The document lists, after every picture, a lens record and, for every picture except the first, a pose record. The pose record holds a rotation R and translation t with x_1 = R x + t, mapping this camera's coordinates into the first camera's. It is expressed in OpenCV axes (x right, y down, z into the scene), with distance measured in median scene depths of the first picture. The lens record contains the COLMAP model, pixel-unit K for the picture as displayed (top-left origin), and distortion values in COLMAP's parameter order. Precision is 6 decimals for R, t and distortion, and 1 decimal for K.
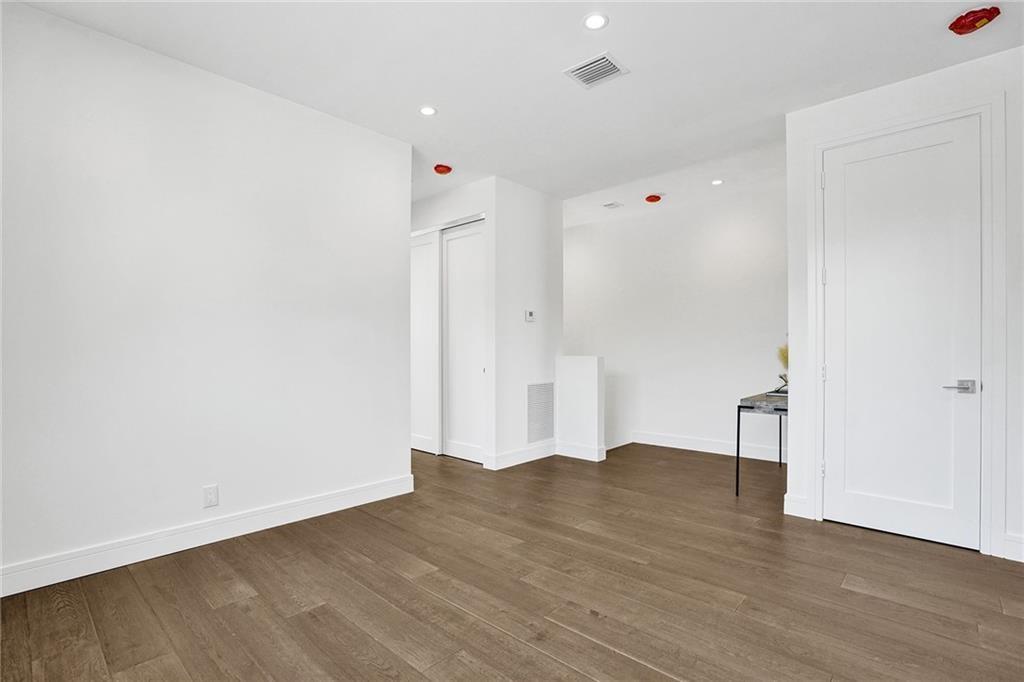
lens RADIAL K [[489.2, 0, 510.1], [0, 489.2, 349.7], [0, 0, 1]] dist [-0.035564, 0.001478]
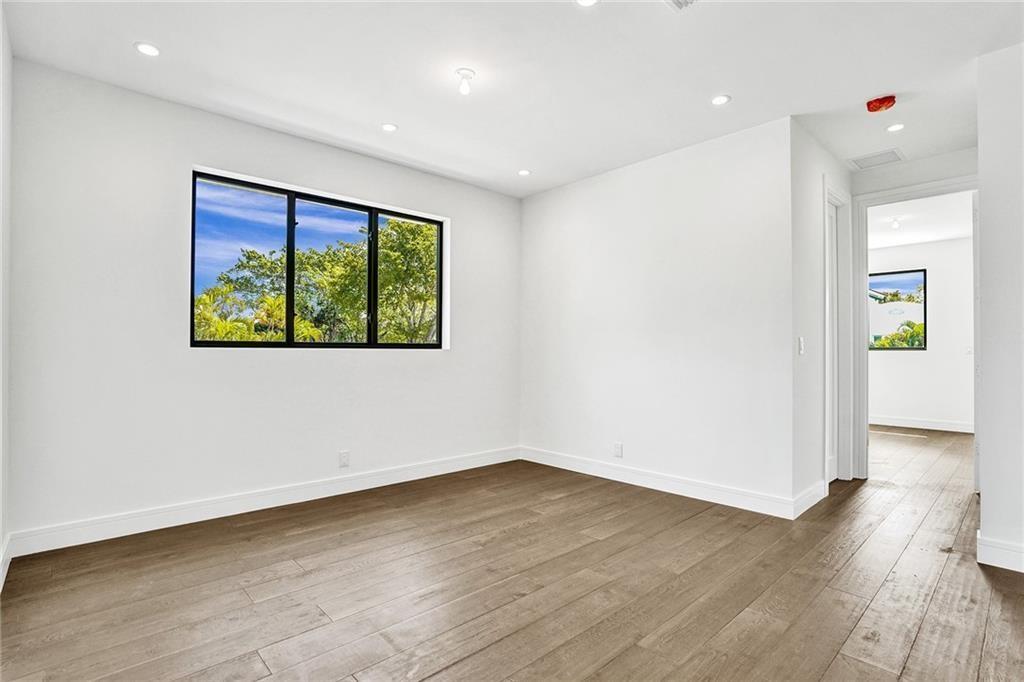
lens RADIAL K [[489.2, 0, 510.1], [0, 489.2, 349.7], [0, 0, 1]] dist [-0.035564, 0.001478]
pose [[-0.091034, -0.009142, -0.995806, 1.073567], [-0.005032, 0.999949, -0.008720, 0.002553], [0.995835, 0.004218, -0.091076, 0.907949]]
